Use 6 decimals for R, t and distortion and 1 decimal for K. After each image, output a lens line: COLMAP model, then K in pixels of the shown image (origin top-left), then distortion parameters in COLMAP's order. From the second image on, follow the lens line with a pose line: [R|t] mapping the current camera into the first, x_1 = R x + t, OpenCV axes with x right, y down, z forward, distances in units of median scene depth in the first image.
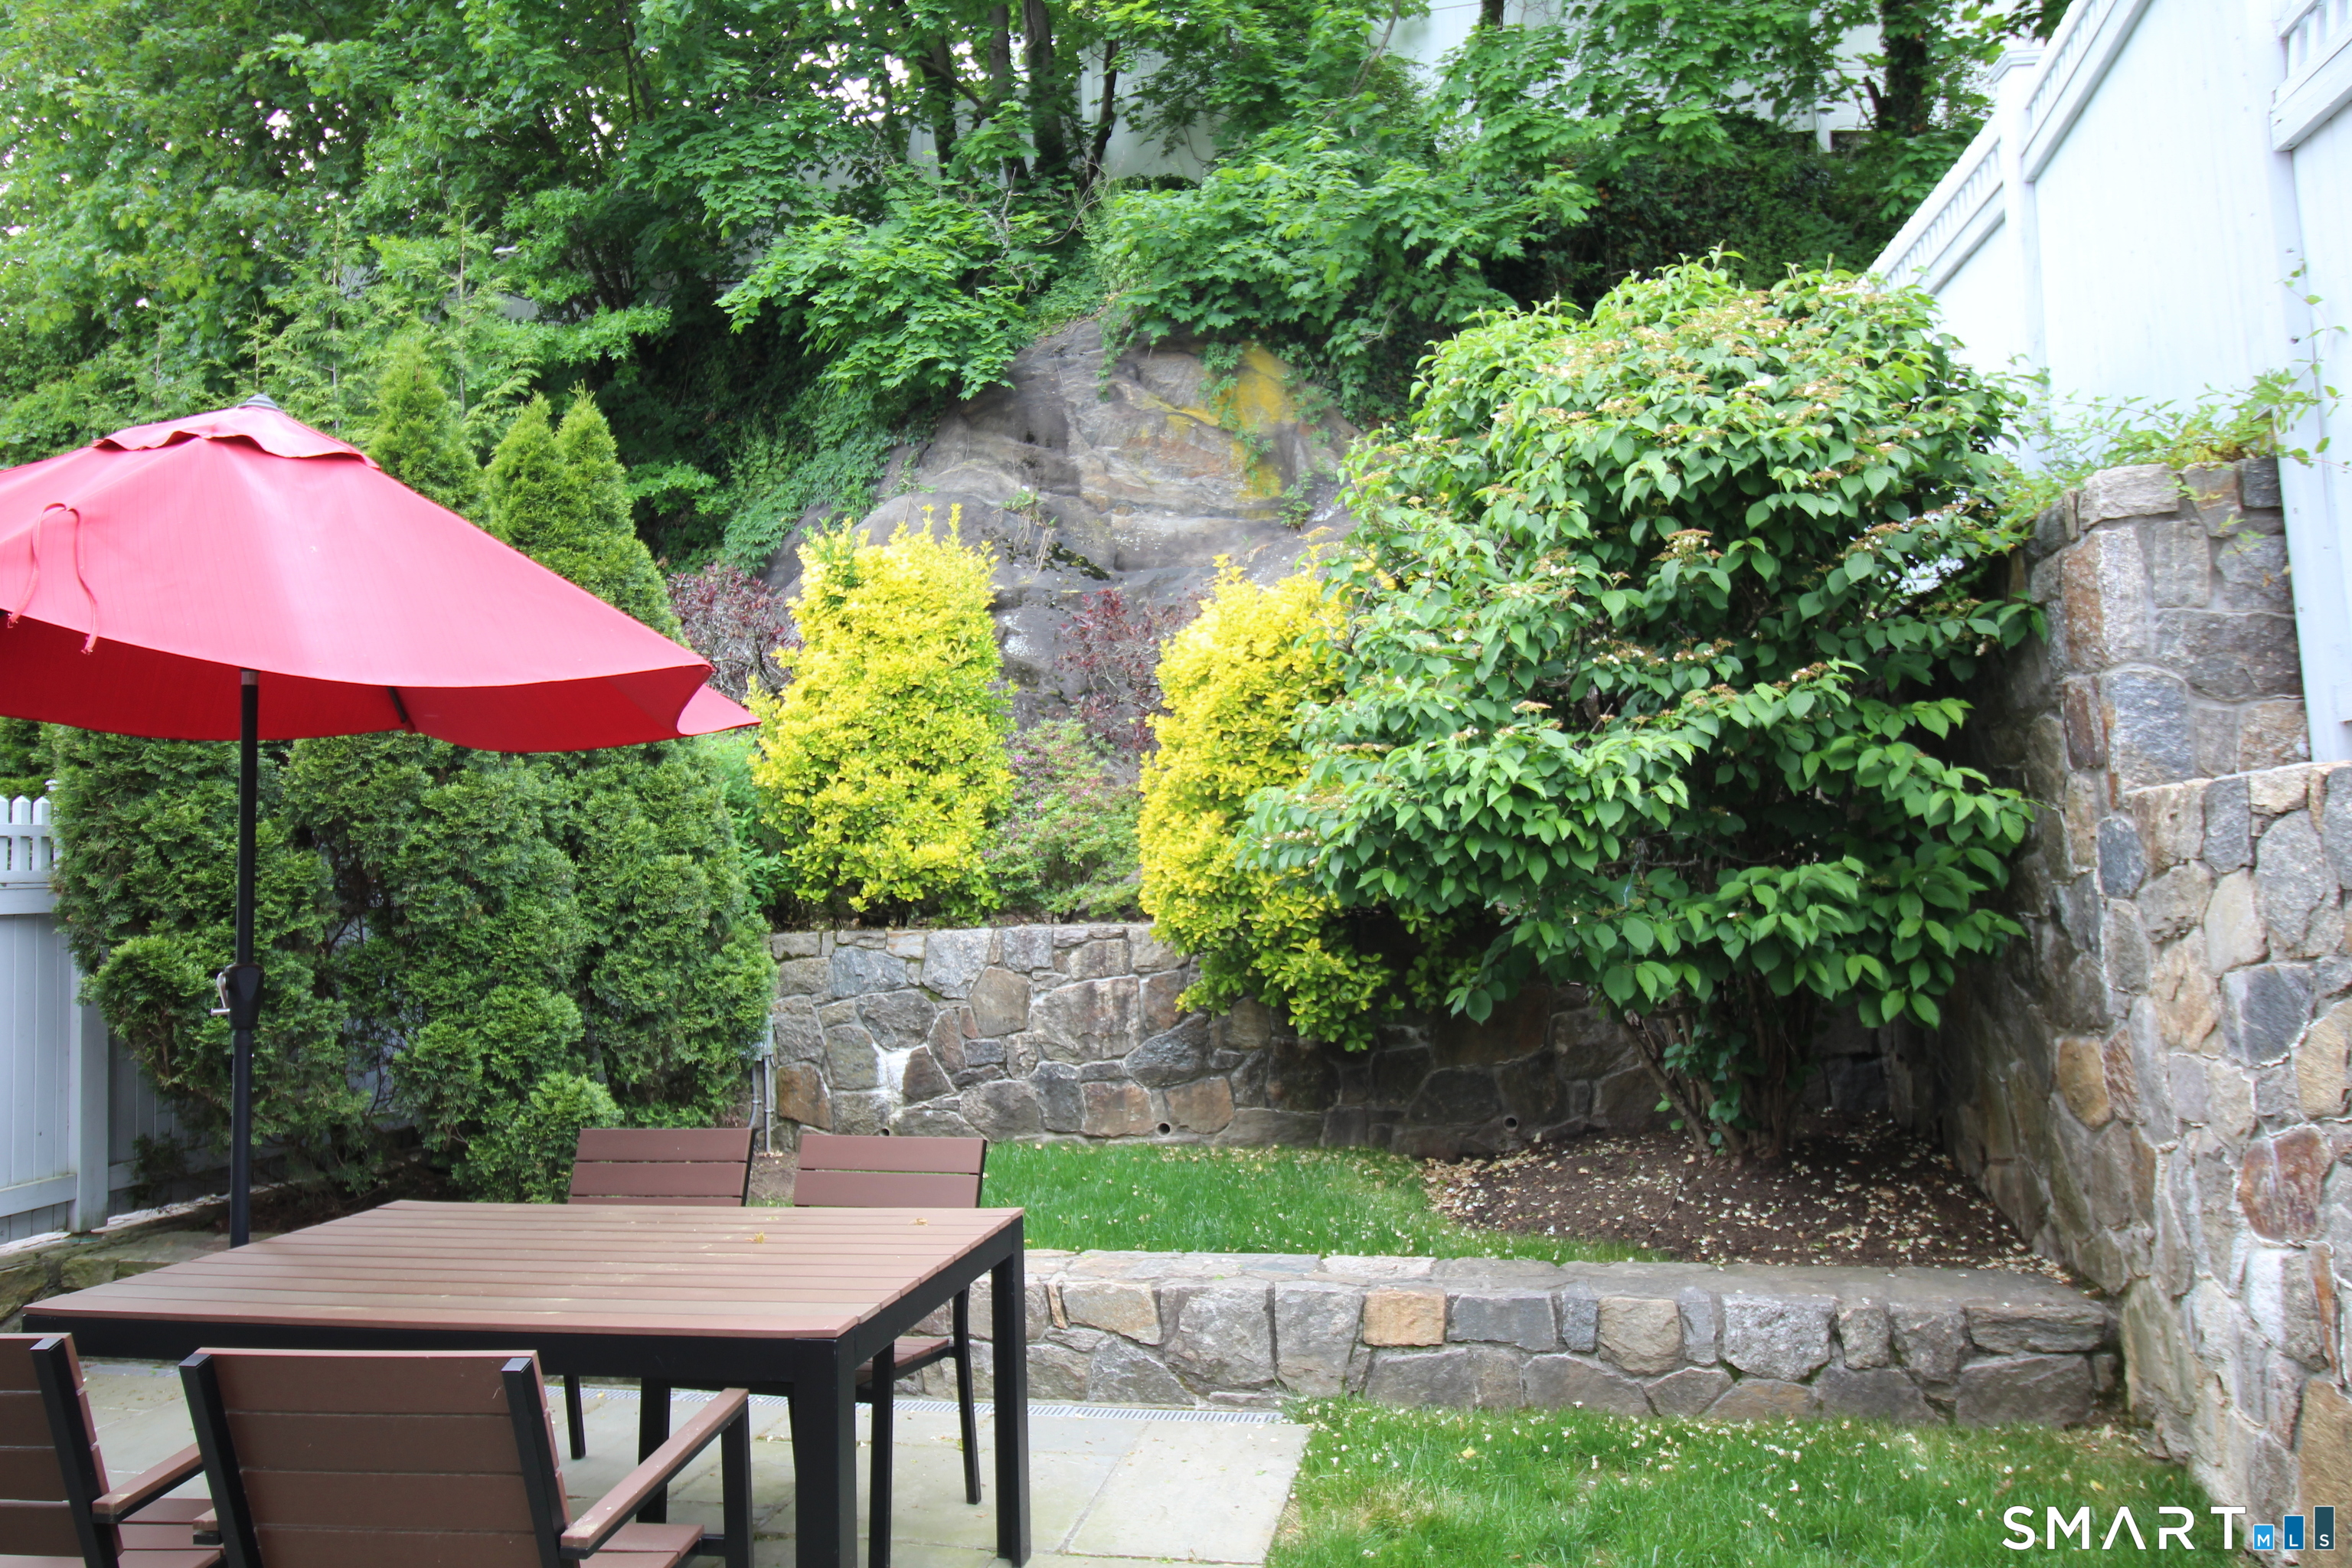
lens RADIAL K [[1535.1, 0, 1176.0], [0, 1535.1, 784.0], [0, 0, 1]] dist [0.018183, -0.018629]
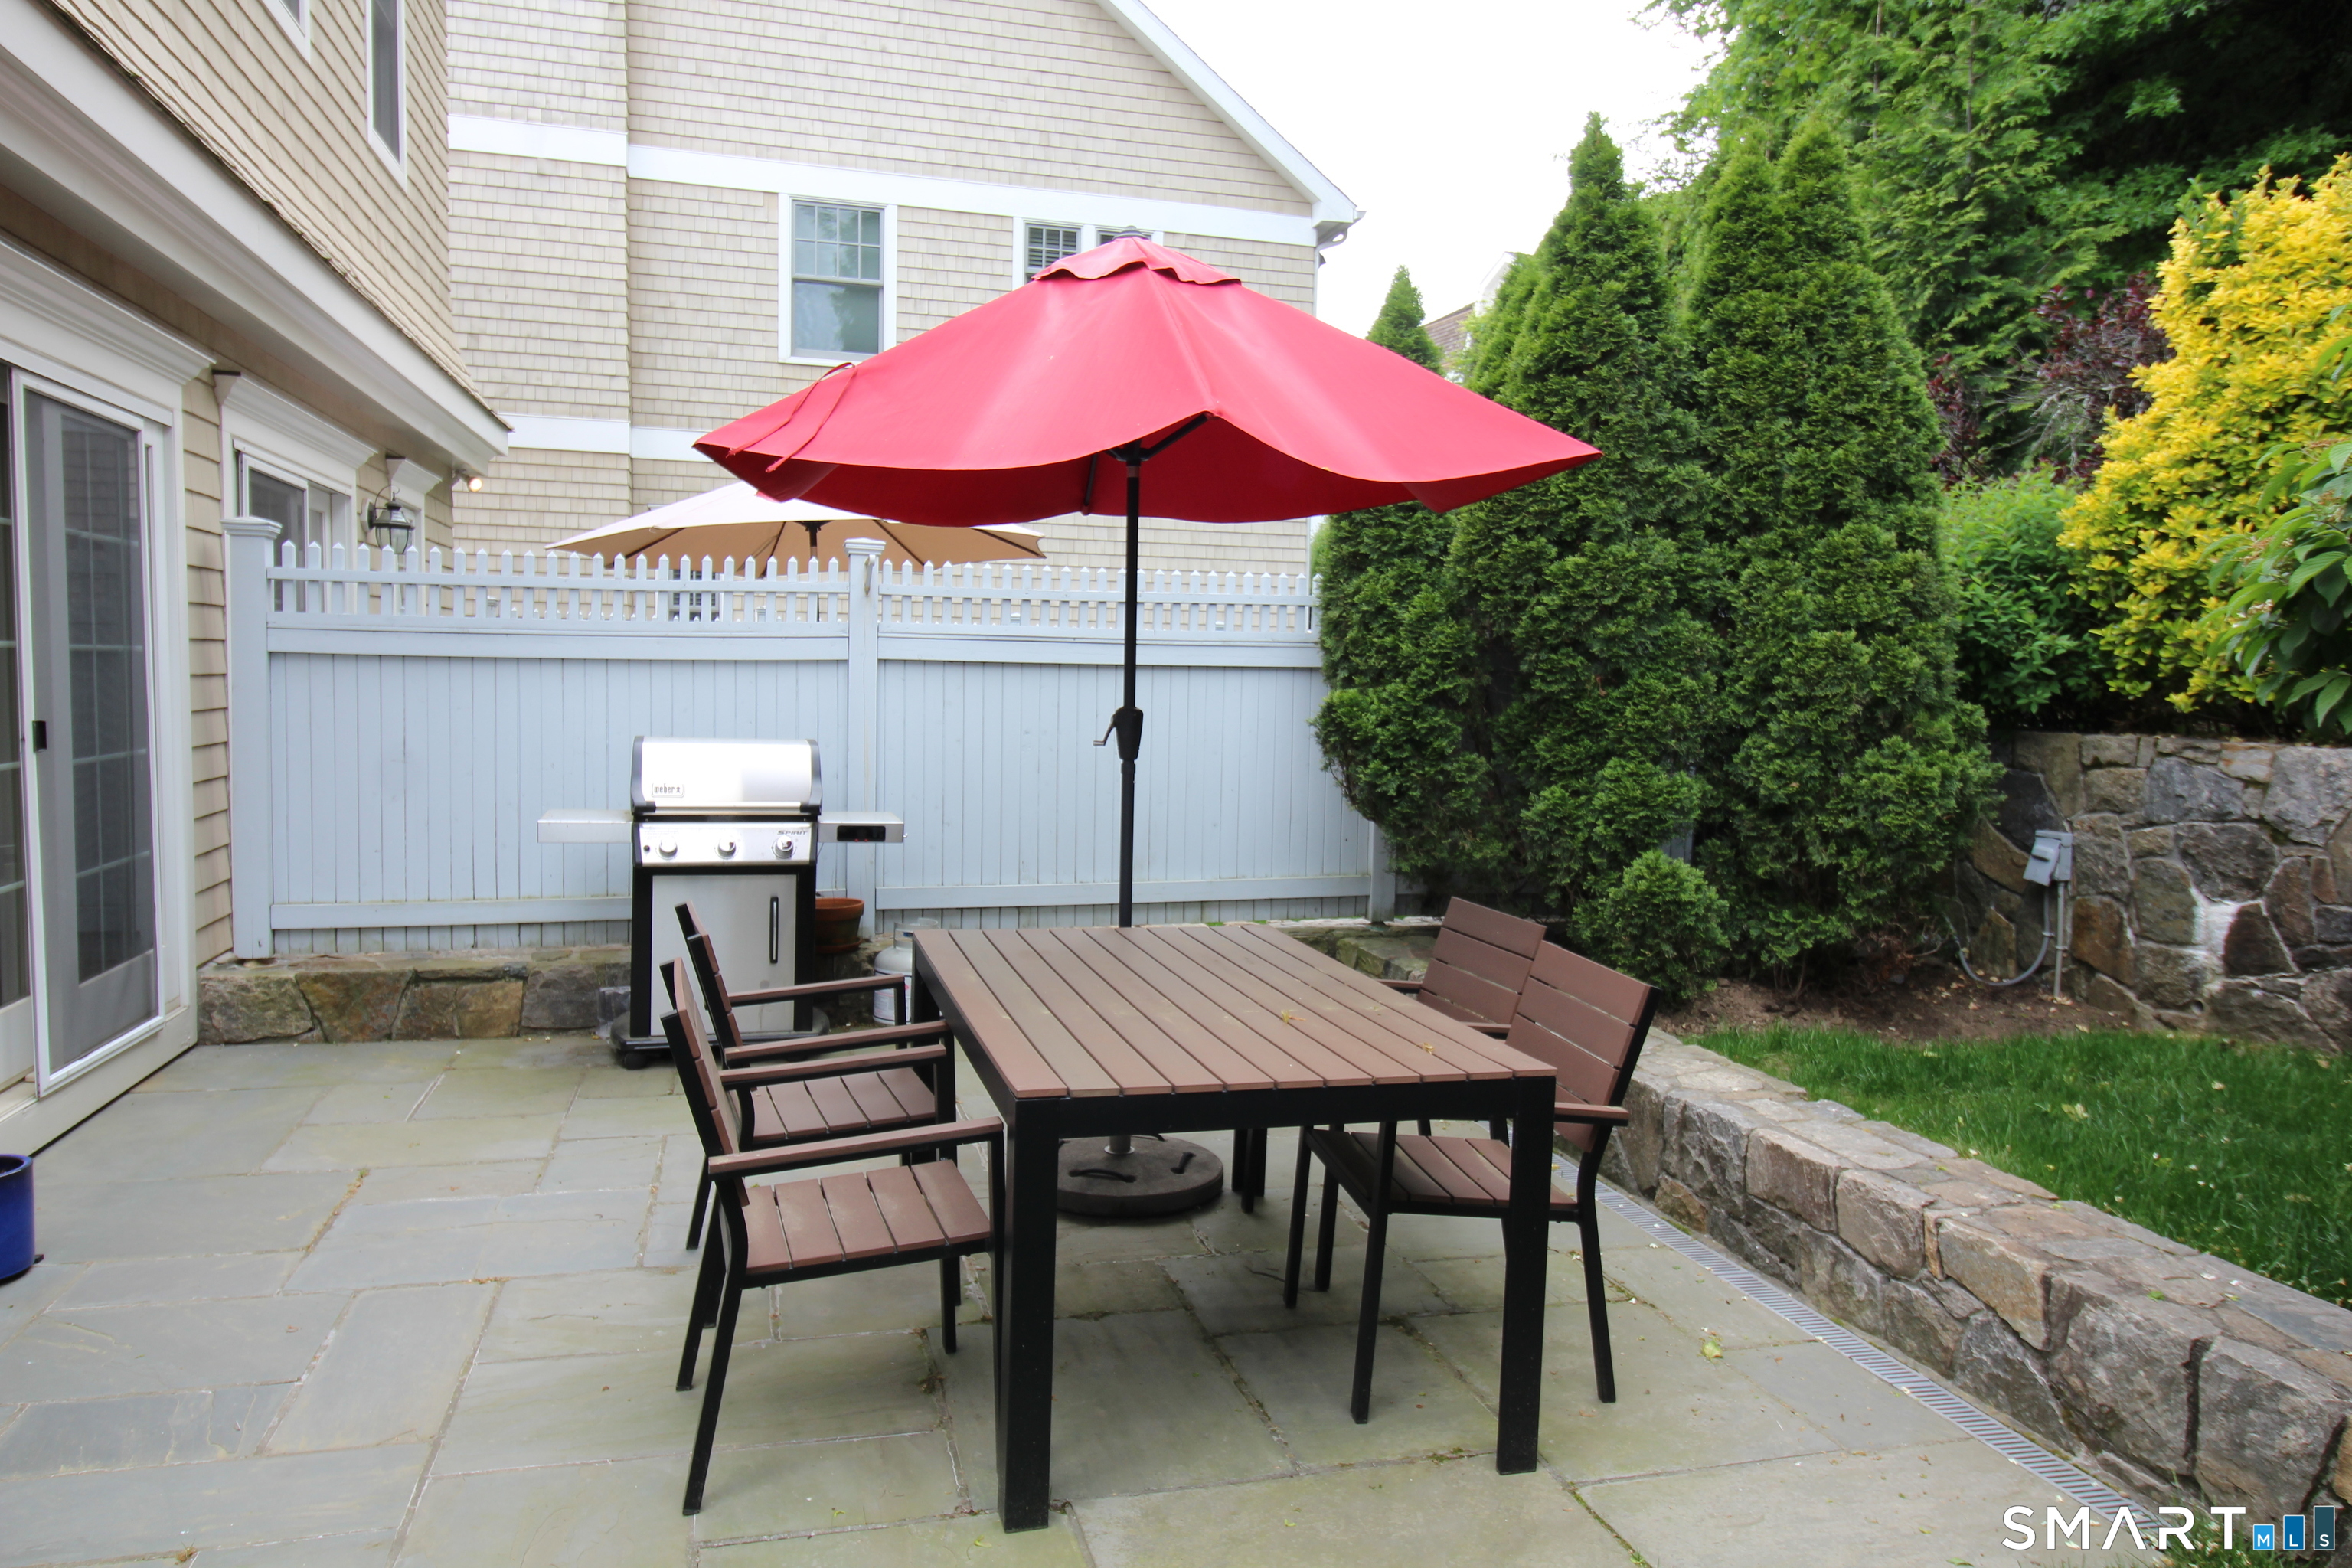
lens RADIAL K [[1535.1, 0, 1176.0], [0, 1535.1, 784.0], [0, 0, 1]] dist [0.018183, -0.018629]
pose [[0.464463, 0.104951, -0.879352, 0.283432], [0.022764, 0.991210, 0.130325, 0.009936], [0.885300, -0.080549, 0.457991, 0.262112]]
